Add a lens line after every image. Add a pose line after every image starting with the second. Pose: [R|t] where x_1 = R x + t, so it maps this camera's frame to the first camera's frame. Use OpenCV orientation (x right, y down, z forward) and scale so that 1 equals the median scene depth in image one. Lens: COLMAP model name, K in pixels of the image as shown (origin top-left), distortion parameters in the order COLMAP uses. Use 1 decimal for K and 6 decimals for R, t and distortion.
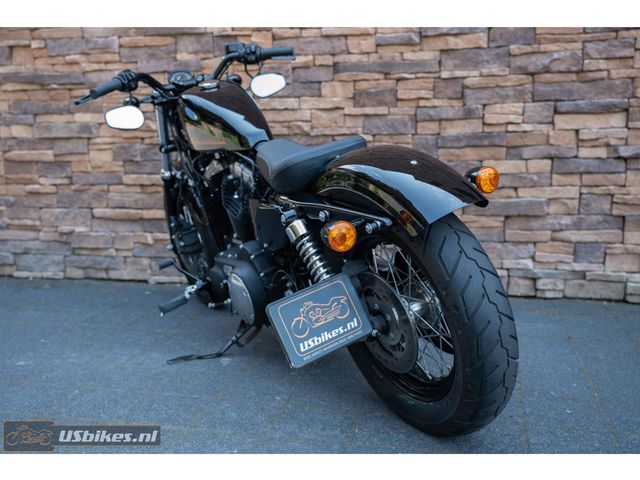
lens RADIAL K [[697.0, 0, 308.5], [0, 697.0, 232.2], [0, 0, 1]] dist [0.025612, 0.000000]
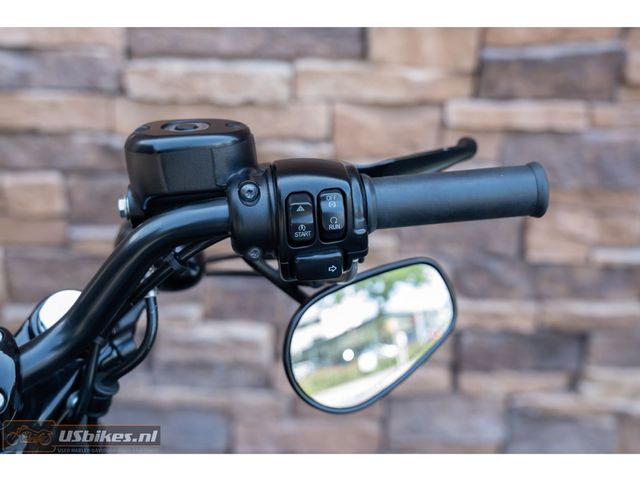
lens RADIAL K [[975.4, 0, 326.5], [0, 975.4, 234.7], [0, 0, 1]] dist [0.114411, 0.000000]
pose [[0.969075, -0.071191, 0.236272, -0.107168], [-0.000577, 0.956823, 0.290670, -0.255141], [-0.246764, -0.281818, 0.927193, 0.618840]]
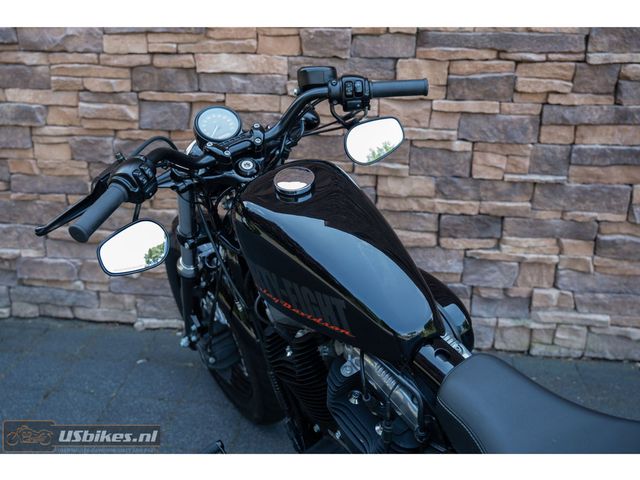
lens RADIAL K [[686.6, 0, 301.1], [0, 686.6, 203.9], [0, 0, 1]] dist [0.002905, 0.000000]
pose [[0.995439, -0.021845, 0.092869, -0.138324], [0.001689, 0.977315, 0.211783, -0.226953], [-0.095389, -0.210660, 0.972894, 0.370736]]
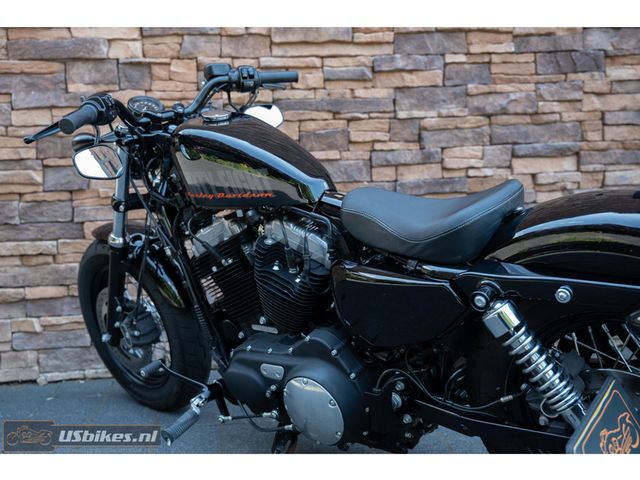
lens RADIAL K [[671.2, 0, 299.8], [0, 671.2, 258.0], [0, 0, 1]] dist [0.001455, 0.000000]
pose [[0.938416, -0.056704, 0.340823, -0.229274], [0.067803, 0.997483, -0.020732, -0.032862], [-0.338790, 0.042564, 0.939899, 0.240170]]
